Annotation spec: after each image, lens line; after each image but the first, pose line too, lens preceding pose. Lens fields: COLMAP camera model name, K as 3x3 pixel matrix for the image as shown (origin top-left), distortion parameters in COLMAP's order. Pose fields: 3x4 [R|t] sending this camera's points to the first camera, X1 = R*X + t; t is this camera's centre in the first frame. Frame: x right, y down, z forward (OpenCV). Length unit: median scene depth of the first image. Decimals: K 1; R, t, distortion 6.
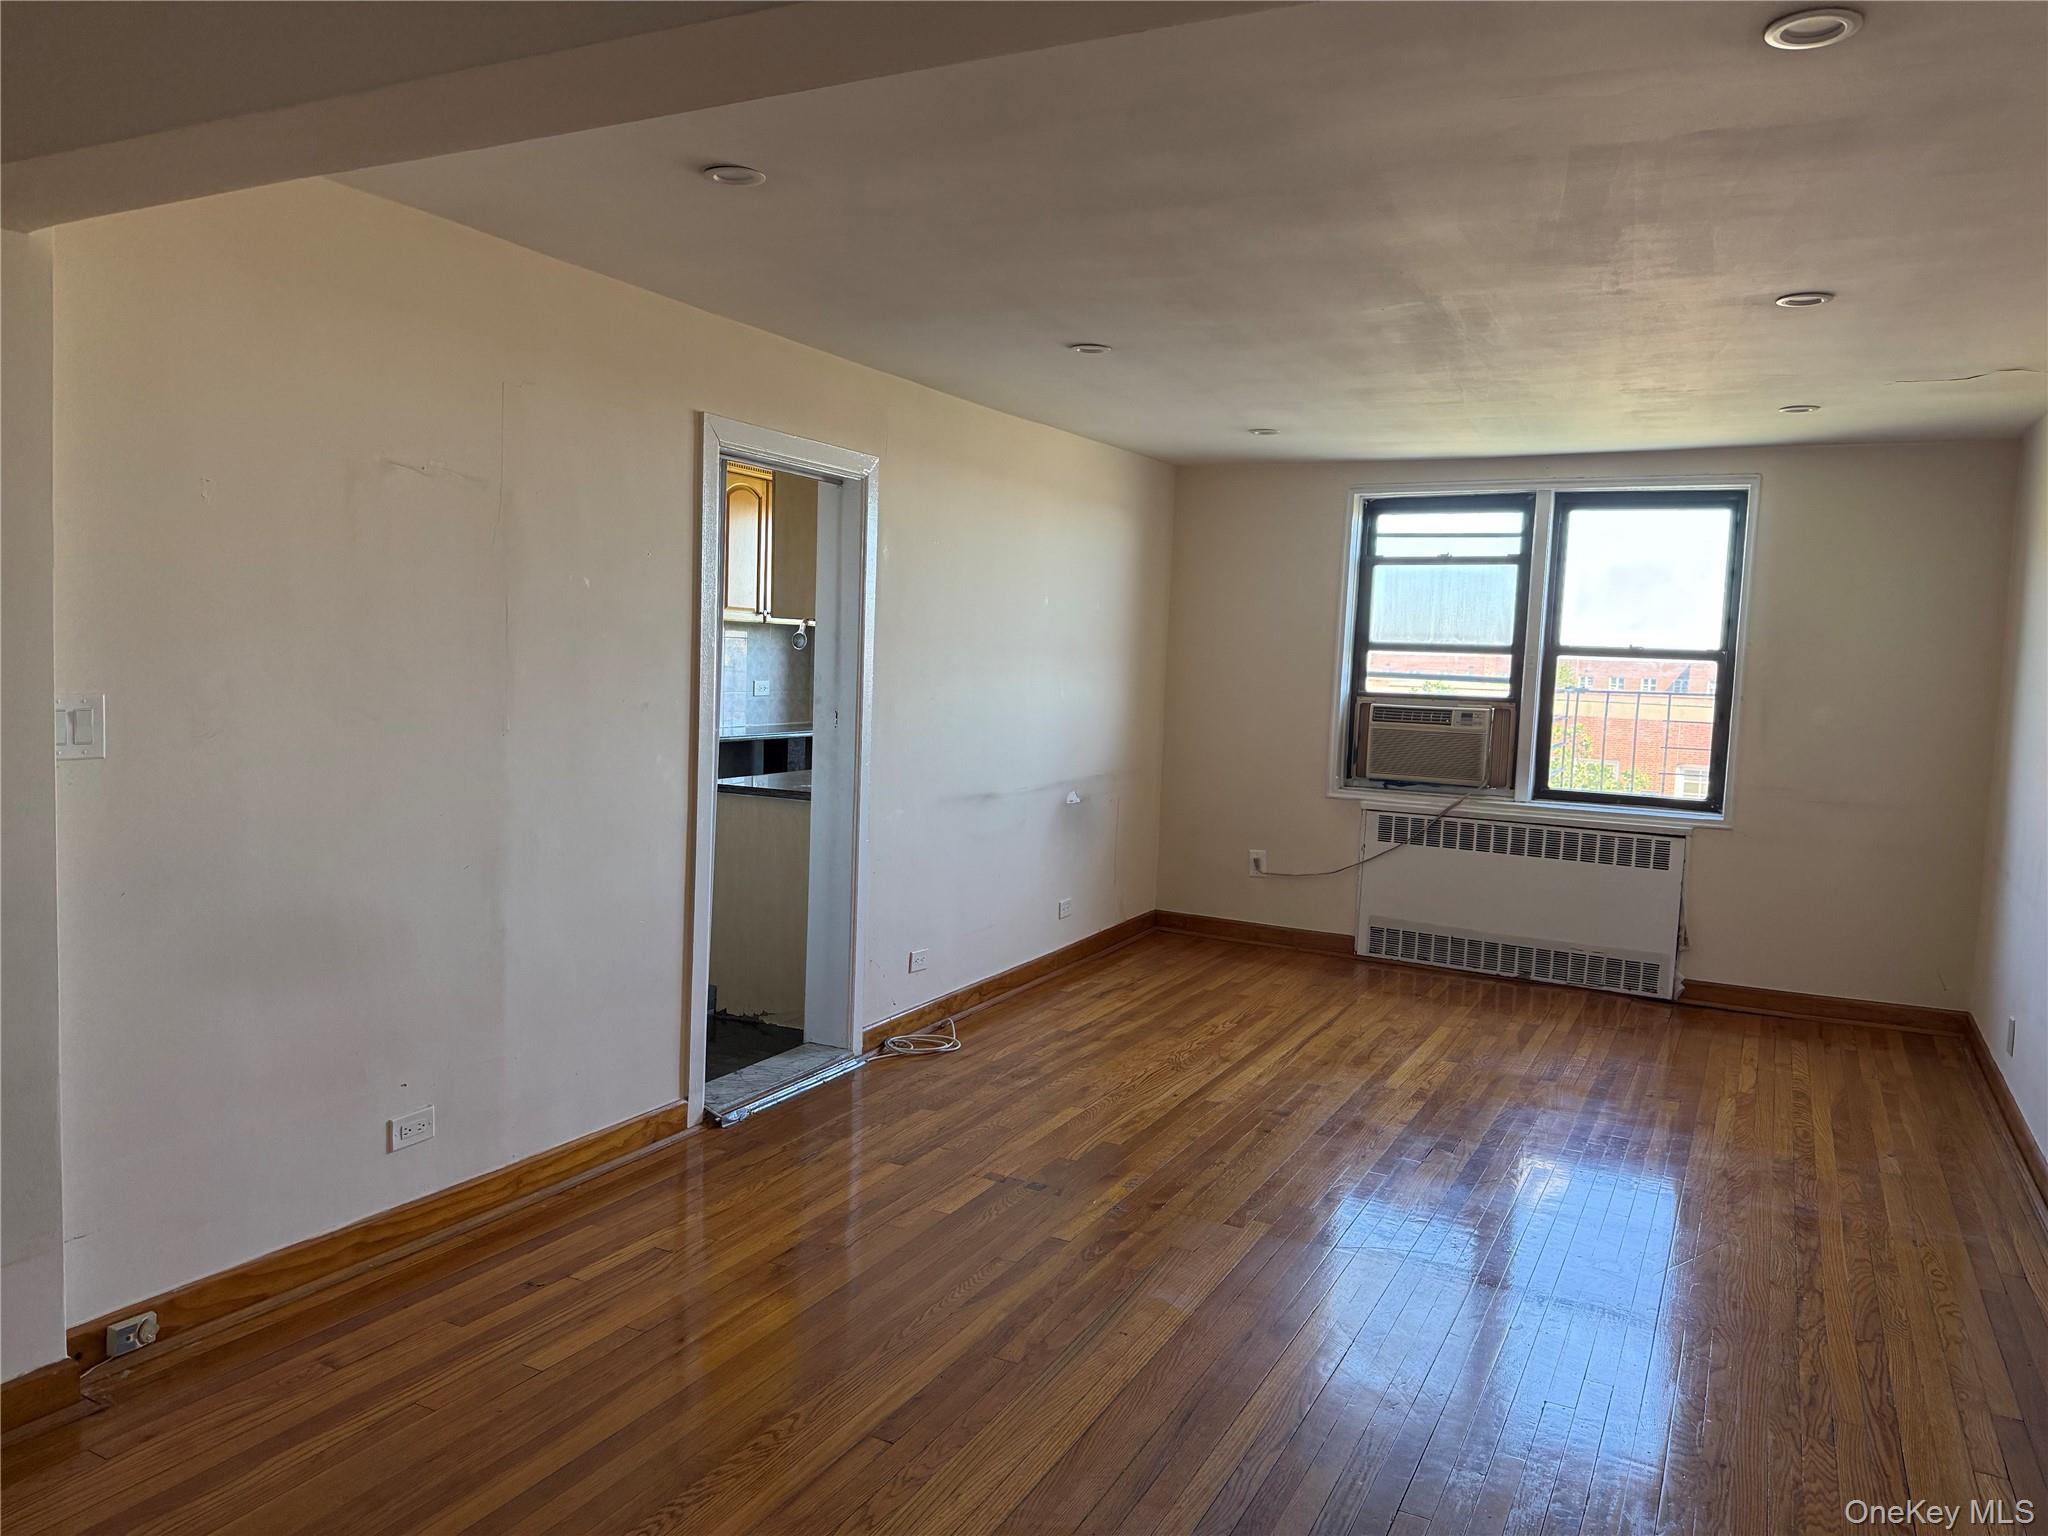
lens RADIAL K [[1433.5, 0, 1018.9], [0, 1433.5, 746.4], [0, 0, 1]] dist [0.137961, -0.224079]
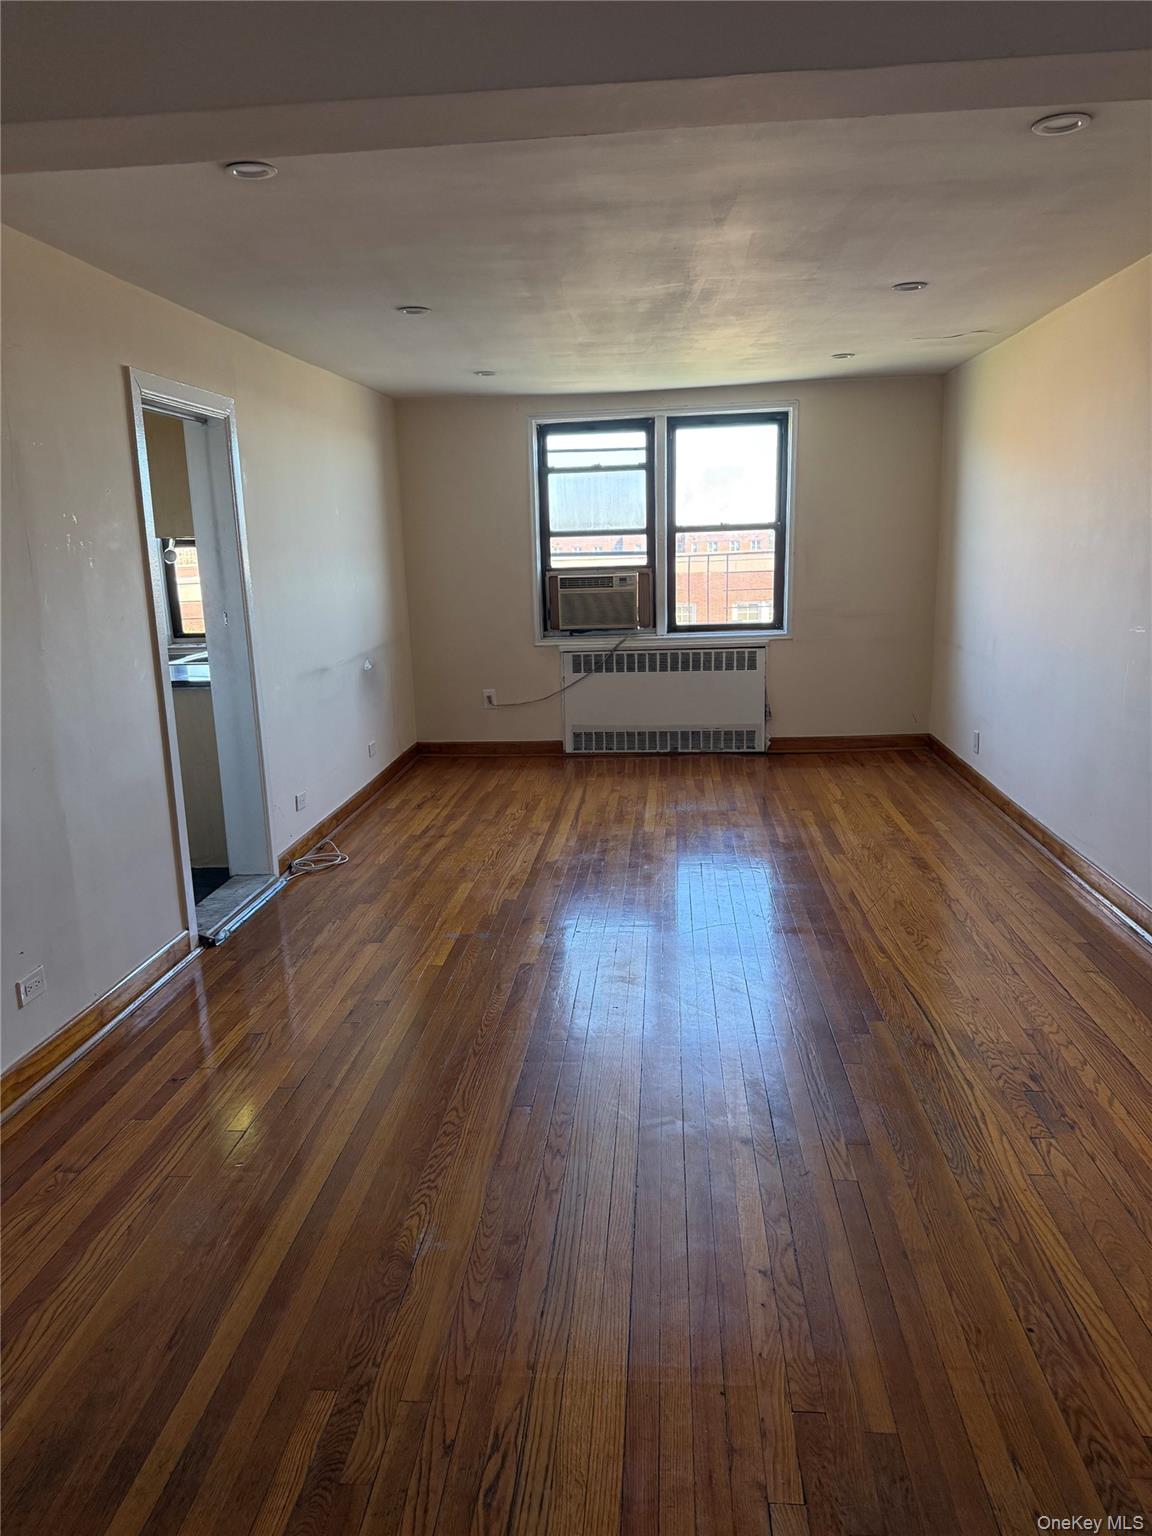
lens RADIAL K [[1075.1, 0, 569.3], [0, 1075.1, 765.9], [0, 0, 1]] dist [0.137961, -0.224079]
pose [[0.921324, -0.141801, 0.362015, -0.168814], [0.090440, 0.983740, 0.155162, -0.010964], [-0.378131, -0.110214, 0.919168, 0.008368]]
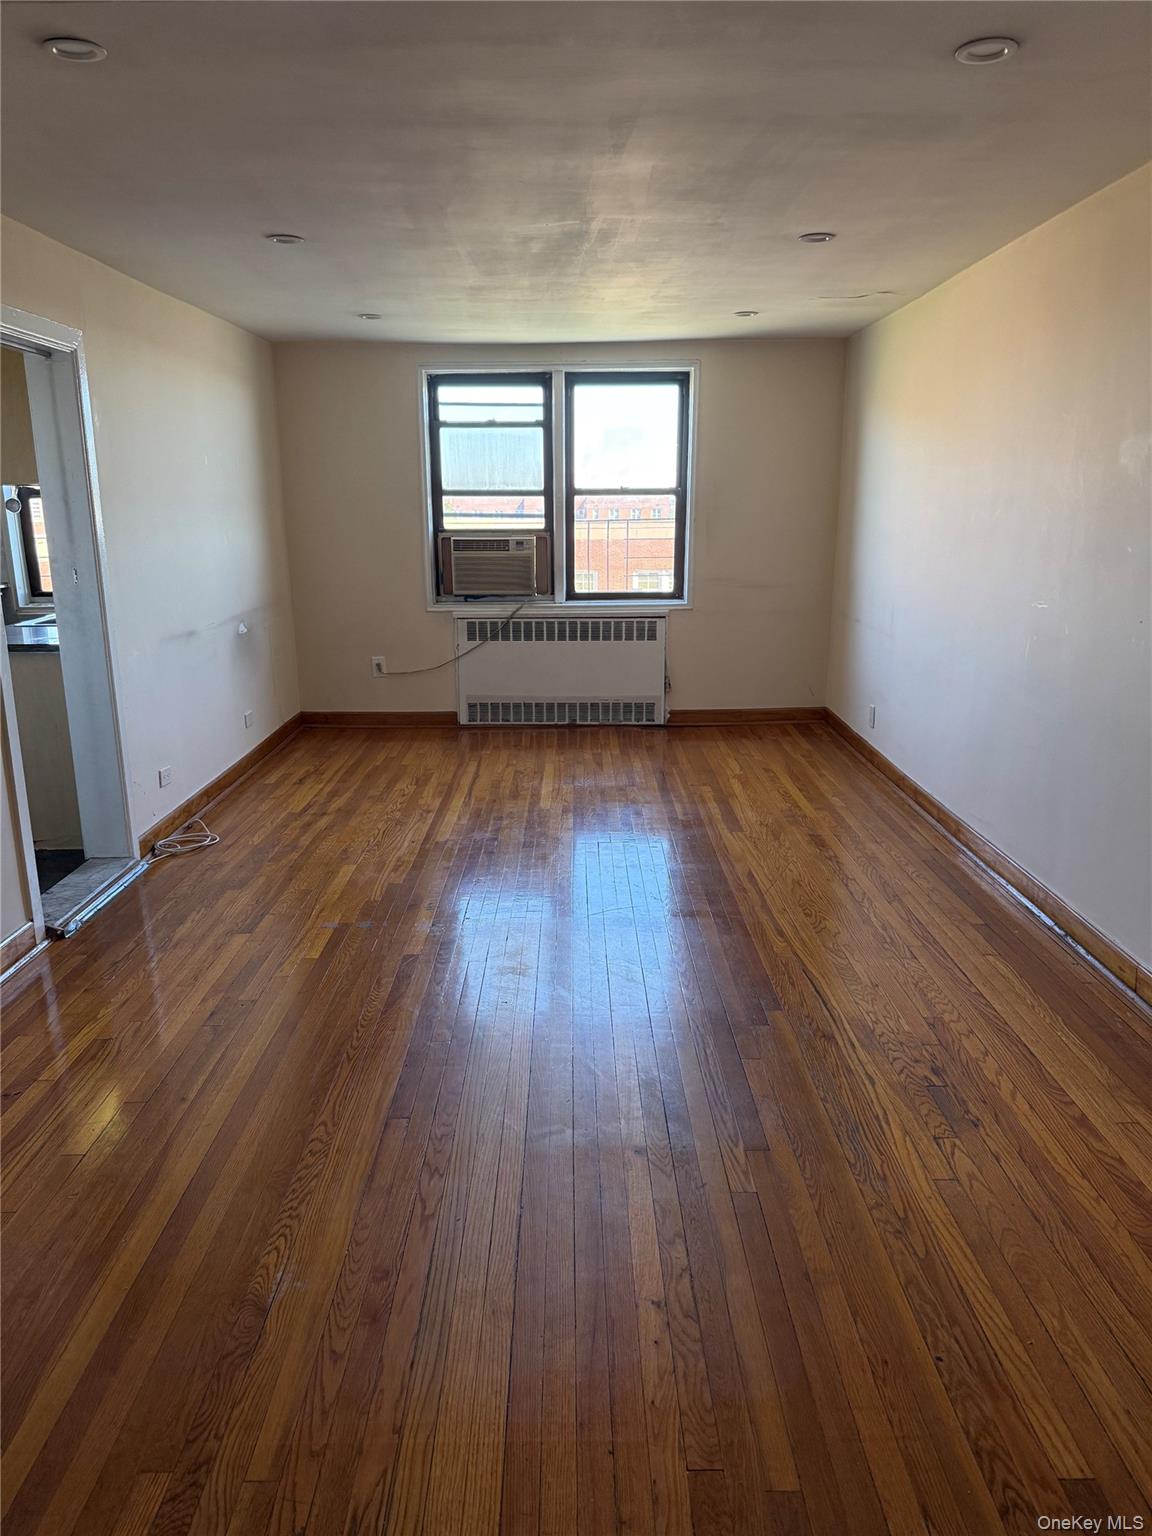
lens RADIAL K [[1072.0, 0, 578.0], [0, 1072.0, 776.3], [0, 0, 1]] dist [0.158181, -0.300315]
pose [[0.881422, -0.155929, 0.445849, -0.147005], [0.070447, 0.976778, 0.202341, -0.009123], [-0.467046, -0.146939, 0.871939, 0.043131]]
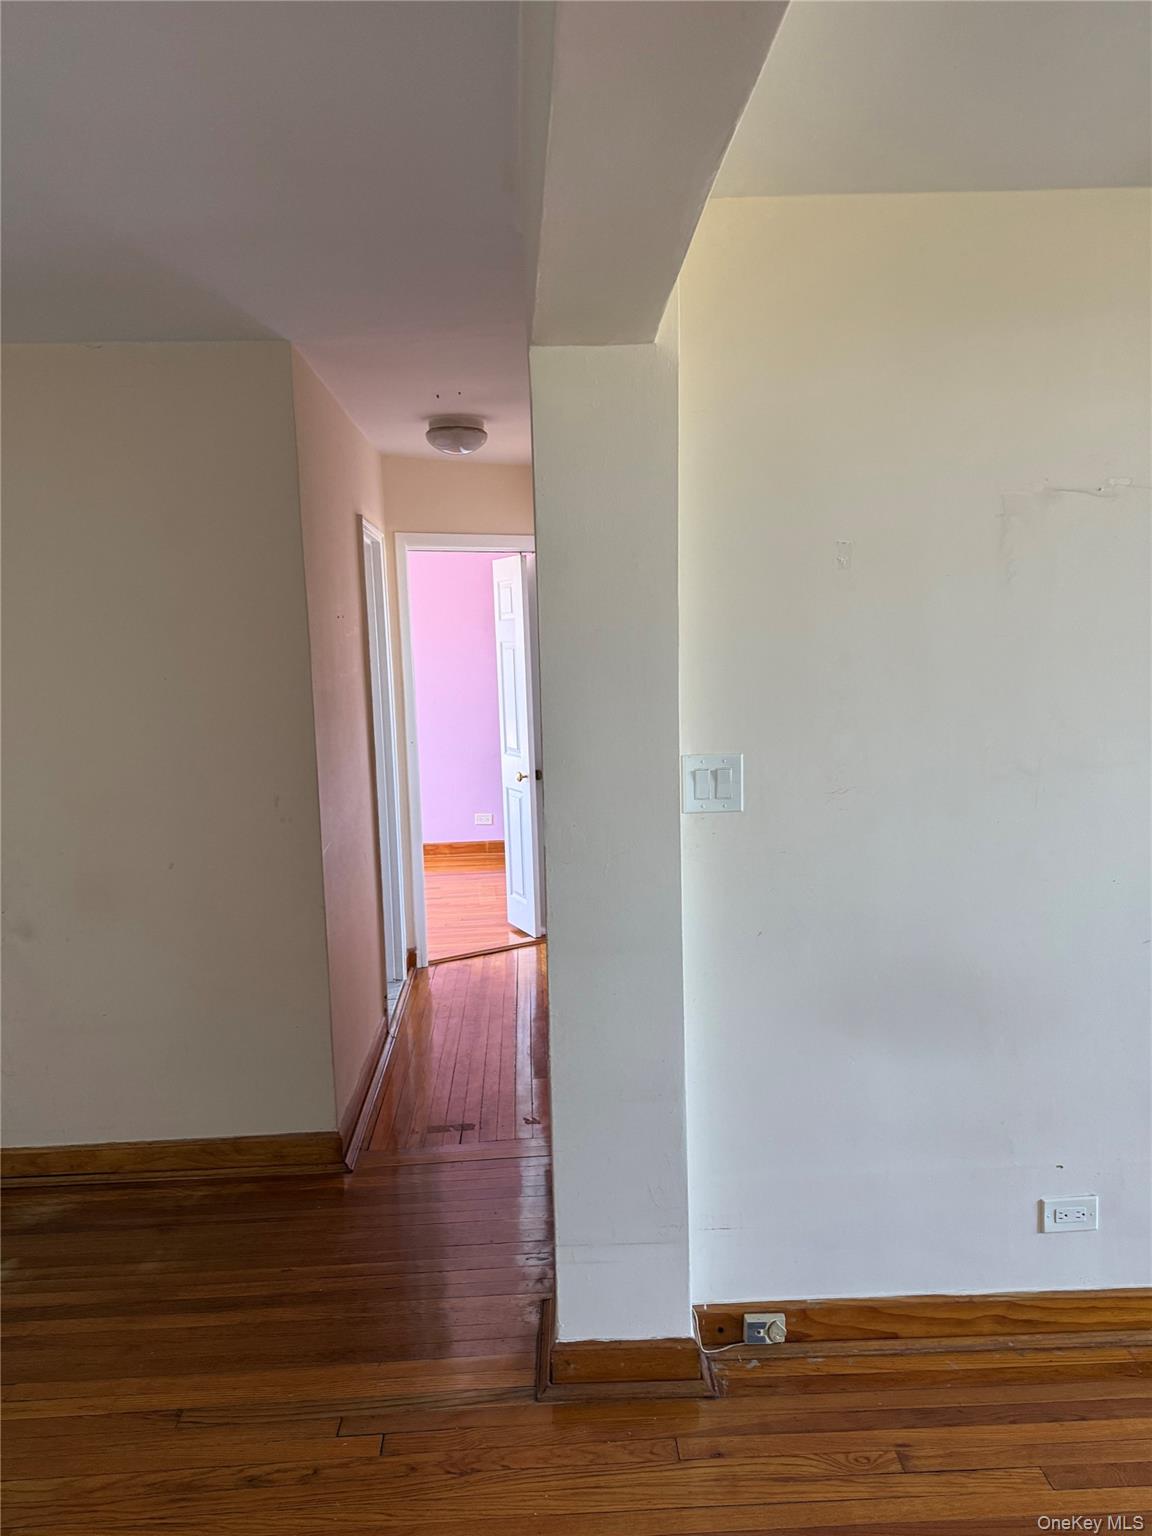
lens RADIAL K [[1096.8, 0, 576.0], [0, 1096.8, 768.0], [0, 0, 1]] dist [-0.000047, -0.000814]
pose [[0.495553, 0.050617, -0.867102, 0.009640], [-0.009944, 0.998566, 0.052609, -0.029634], [0.868521, -0.017448, 0.495345, 0.215112]]
